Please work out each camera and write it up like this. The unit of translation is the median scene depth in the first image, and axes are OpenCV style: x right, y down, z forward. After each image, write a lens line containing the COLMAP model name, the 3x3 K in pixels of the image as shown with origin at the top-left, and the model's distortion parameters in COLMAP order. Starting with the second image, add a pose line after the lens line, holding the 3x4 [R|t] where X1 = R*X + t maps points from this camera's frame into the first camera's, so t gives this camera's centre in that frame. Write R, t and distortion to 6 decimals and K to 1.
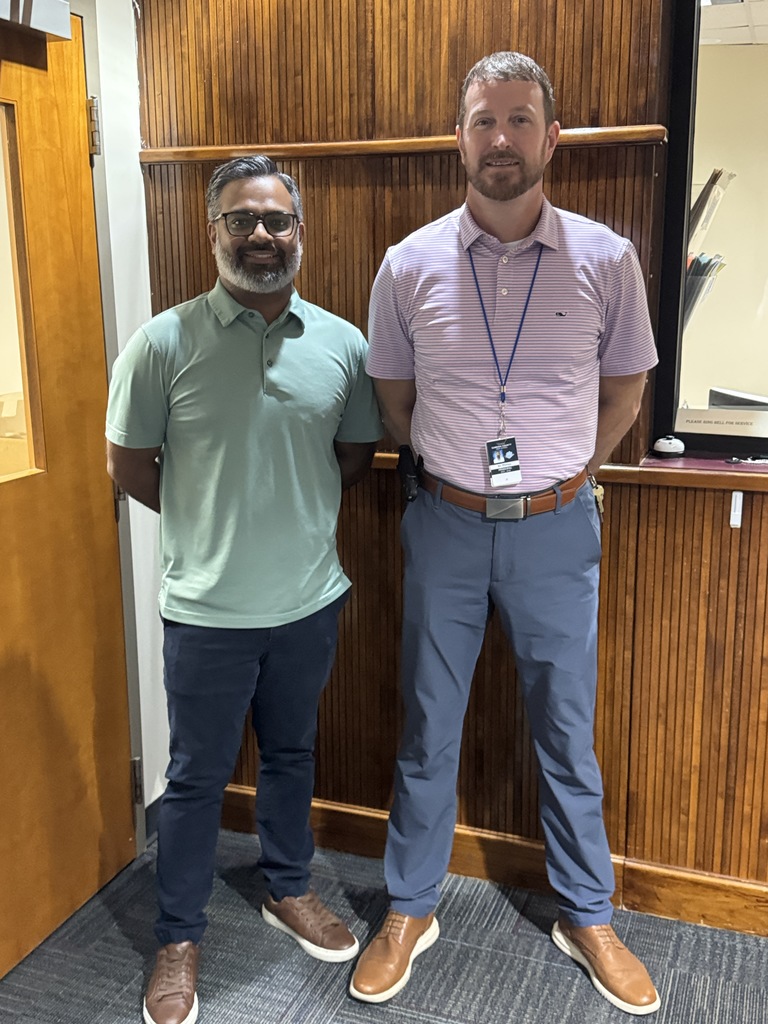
lens RADIAL K [[1116.2, 0, 384.0], [0, 1116.2, 512.0], [0, 0, 1]] dist [0.106959, -0.254915]
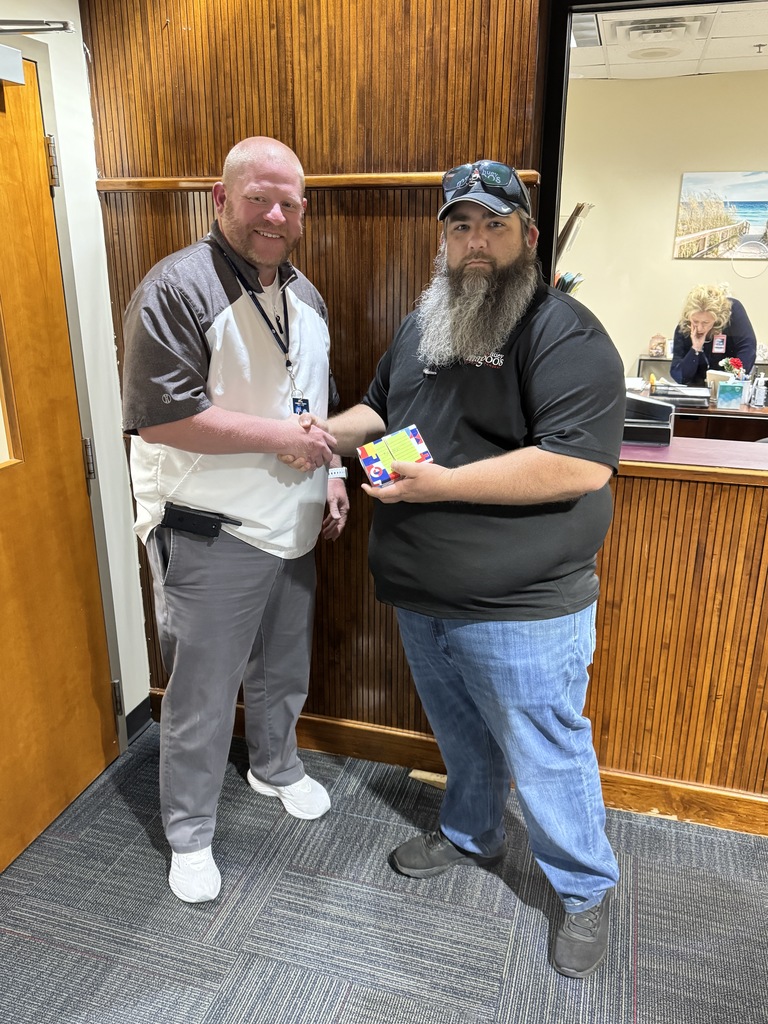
lens RADIAL K [[827.9, 0, 384.0], [0, 827.9, 512.0], [0, 0, 1]] dist [-0.001845, 0.001629]
pose [[0.997834, -0.012891, 0.064510, 0.023553], [0.005741, 0.993936, 0.109814, -0.075438], [-0.065535, -0.109205, 0.991857, 0.095845]]
